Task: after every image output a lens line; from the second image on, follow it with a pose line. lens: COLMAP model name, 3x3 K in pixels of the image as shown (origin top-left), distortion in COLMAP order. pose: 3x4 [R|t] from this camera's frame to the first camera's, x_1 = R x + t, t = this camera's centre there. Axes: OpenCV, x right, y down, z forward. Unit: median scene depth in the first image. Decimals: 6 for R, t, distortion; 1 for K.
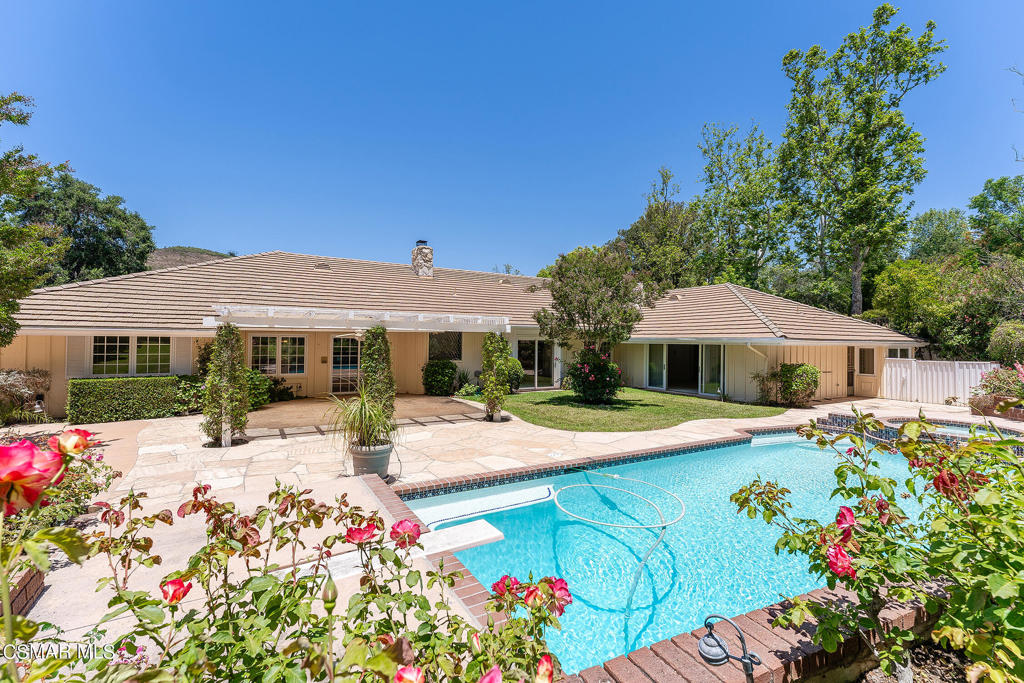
lens RADIAL K [[442.1, 0, 510.6], [0, 442.1, 336.9], [0, 0, 1]] dist [-0.001501, 0.000350]
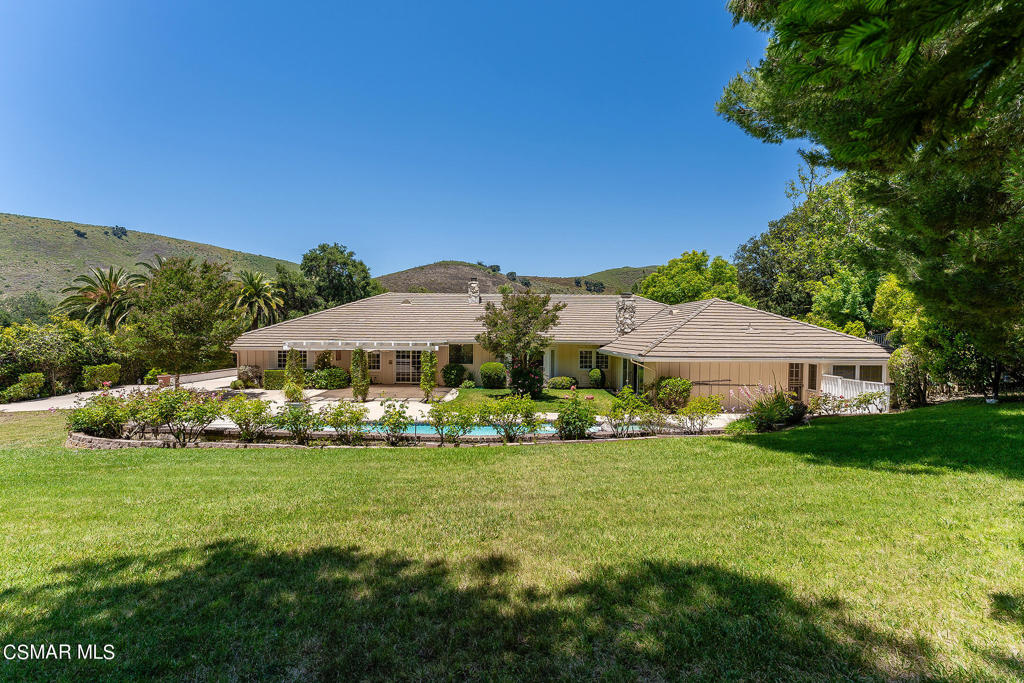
lens RADIAL K [[447.6, 0, 511.4], [0, 447.6, 338.1], [0, 0, 1]] dist [-0.001698, 0.000069]
pose [[0.872037, 0.001508, -0.489438, 0.698783], [0.005984, 0.999888, 0.013741, -0.051285], [0.489404, -0.014911, 0.871930, -0.213776]]
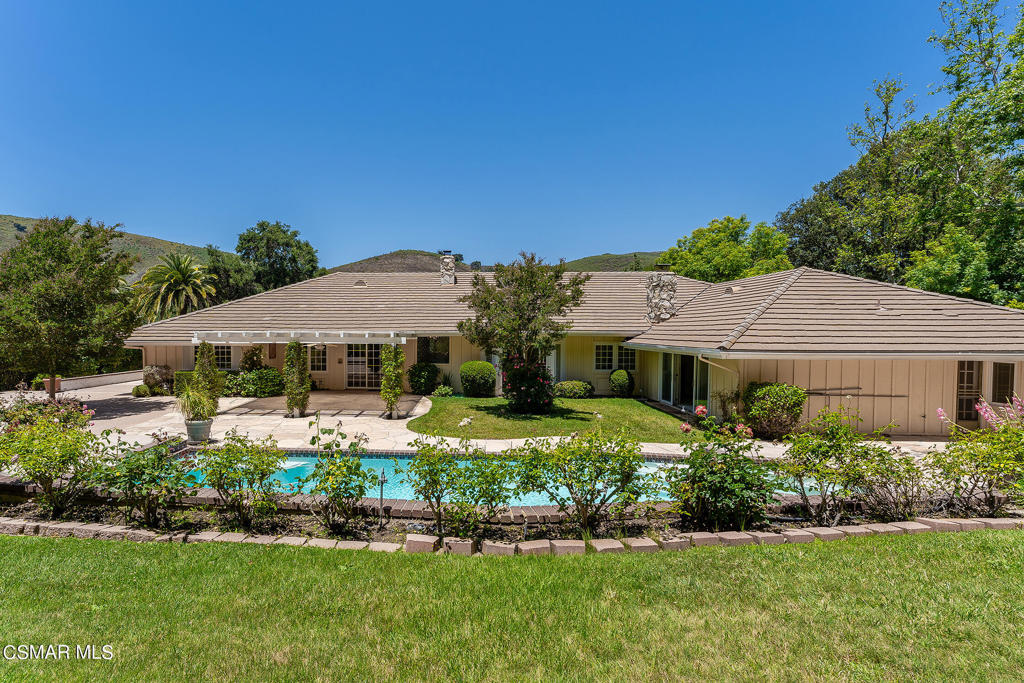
lens RADIAL K [[494.0, 0, 441.7], [0, 494.0, 336.7], [0, 0, 1]] dist [0.001084, 0.000230]
pose [[0.837248, -0.001488, -0.546822, 0.518082], [0.011544, 0.999822, 0.014956, -0.030749], [0.546702, -0.018835, 0.837116, -0.018469]]
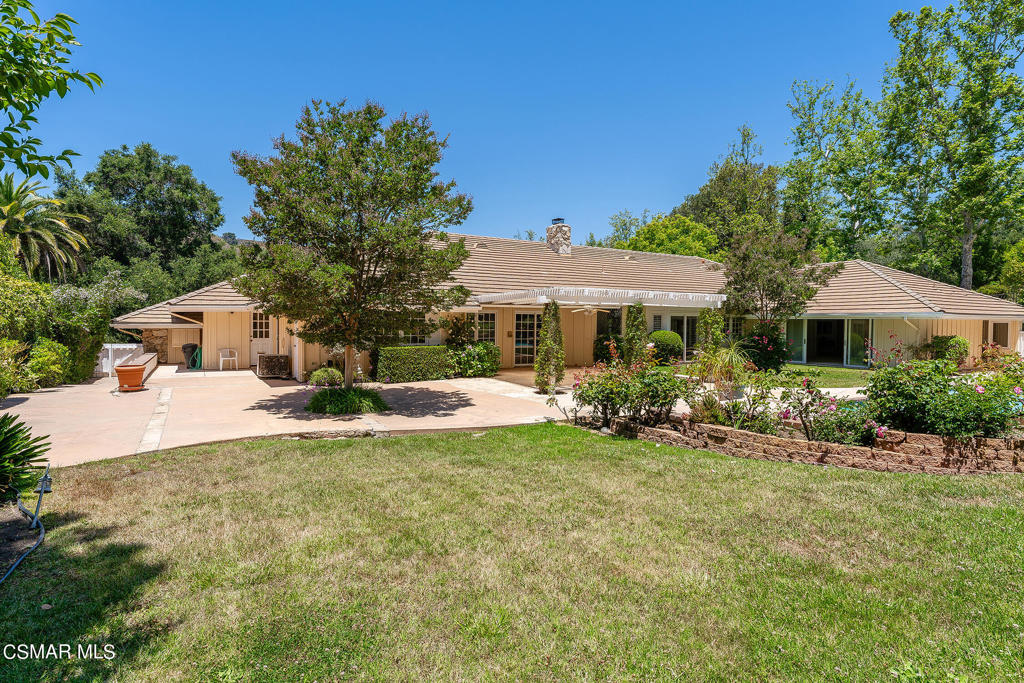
lens RADIAL K [[539.7, 0, 507.7], [0, 539.7, 325.8], [0, 0, 1]] dist [-0.000338, -0.001849]
pose [[0.999988, -0.002945, 0.003890, -0.377936], [0.002871, 0.999819, 0.018830, 0.006138], [-0.003945, -0.018818, 0.999815, -0.285073]]
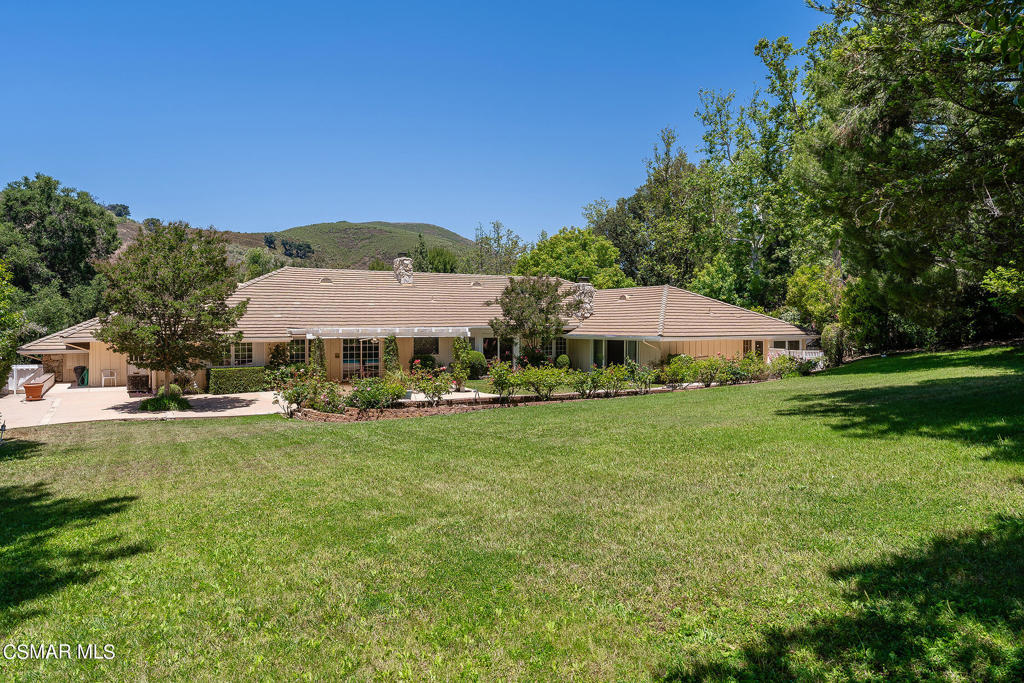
lens RADIAL K [[692.6, 0, 506.8], [0, 692.6, 320.2], [0, 0, 1]] dist [-0.003780, 0.009311]
pose [[0.999908, -0.012791, -0.004600, 0.093844], [0.012816, 0.999903, 0.005498, -0.052971], [0.004530, -0.005557, 0.999974, -0.971503]]
